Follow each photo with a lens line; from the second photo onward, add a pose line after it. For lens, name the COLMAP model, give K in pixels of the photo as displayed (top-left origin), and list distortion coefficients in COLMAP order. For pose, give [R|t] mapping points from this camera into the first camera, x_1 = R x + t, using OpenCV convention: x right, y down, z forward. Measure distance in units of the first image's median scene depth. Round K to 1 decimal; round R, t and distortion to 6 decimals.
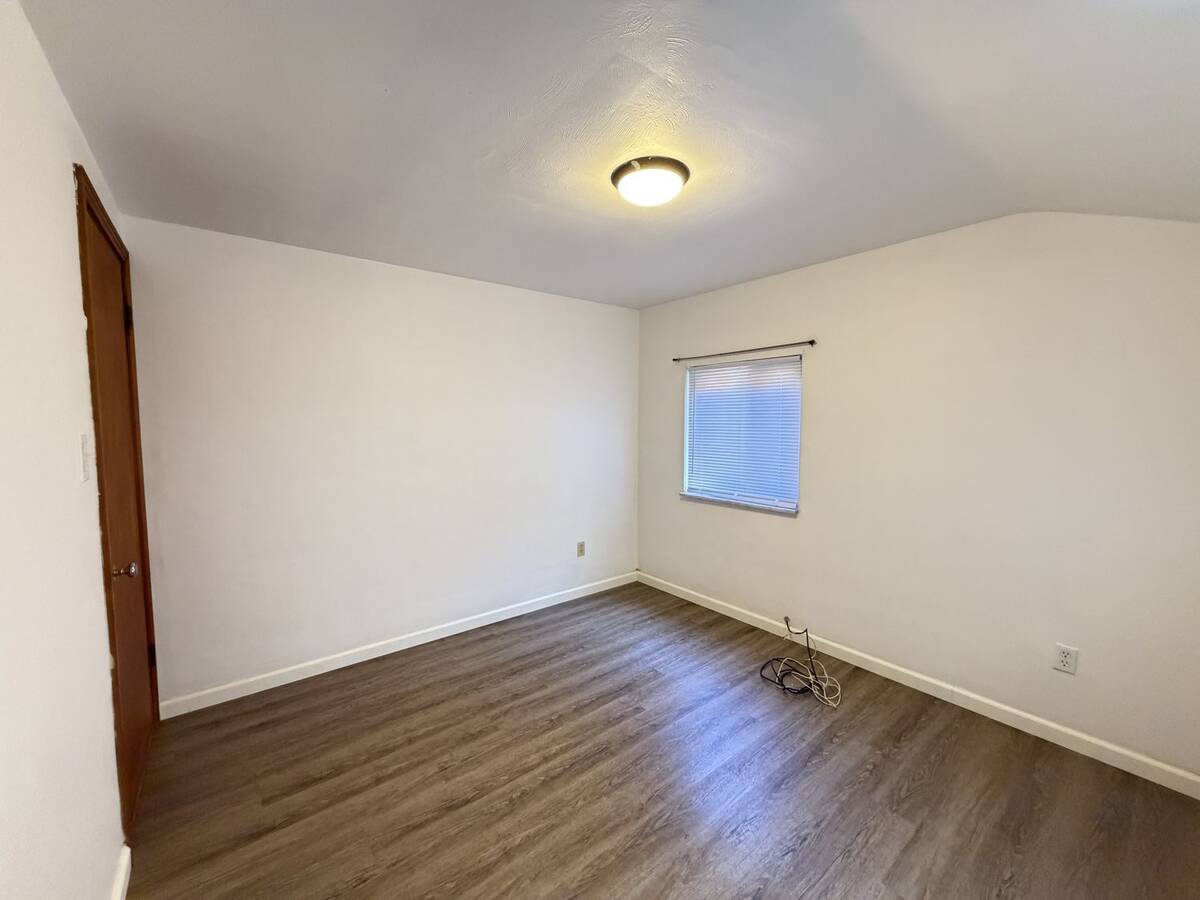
lens RADIAL K [[476.7, 0, 593.9], [0, 476.7, 451.2], [0, 0, 1]] dist [-0.001944, 0.000143]
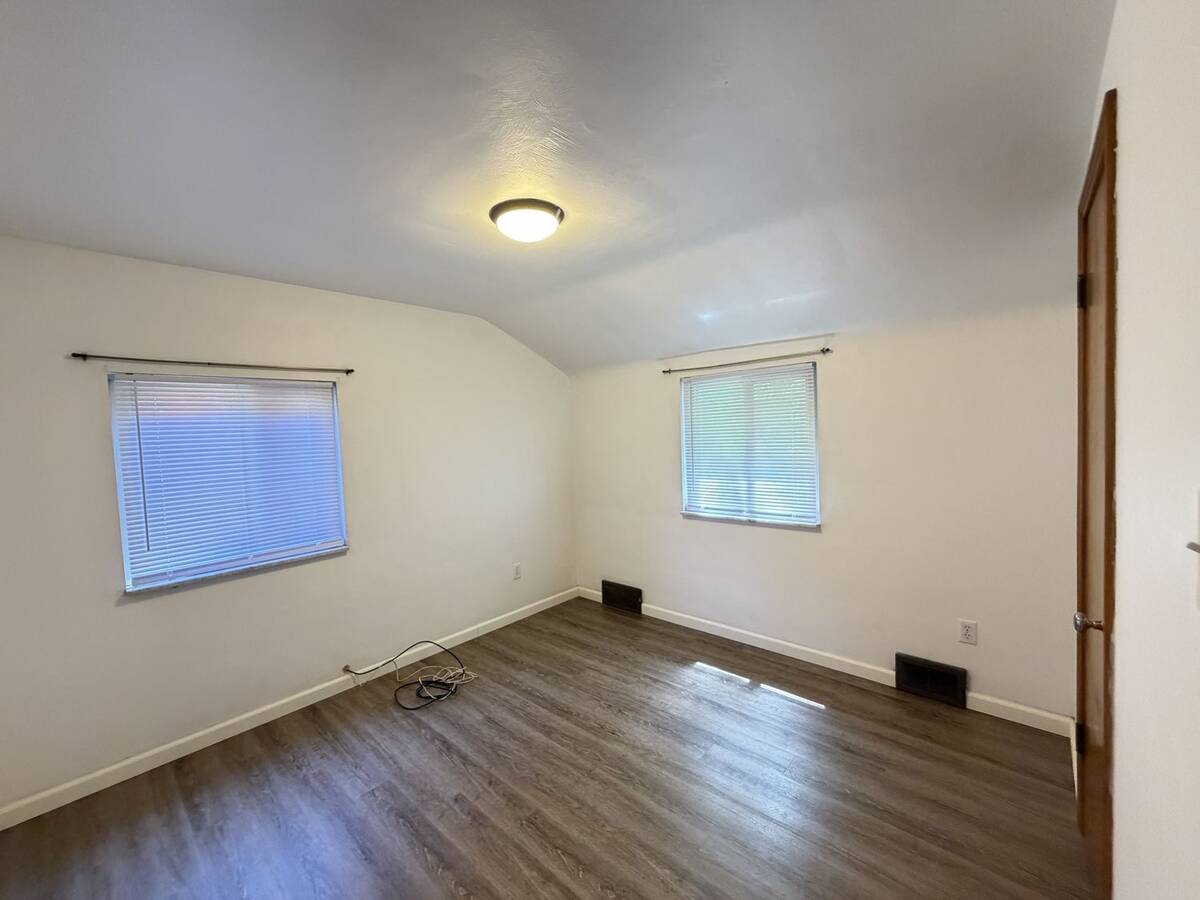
lens RADIAL K [[476.7, 0, 597.3], [0, 476.7, 451.0], [0, 0, 1]] dist [-0.001944, 0.000143]
pose [[-0.164920, -0.036473, 0.985632, -0.770557], [0.113438, 0.991983, 0.055689, -0.078209], [-0.979762, 0.120993, -0.159461, 0.859333]]
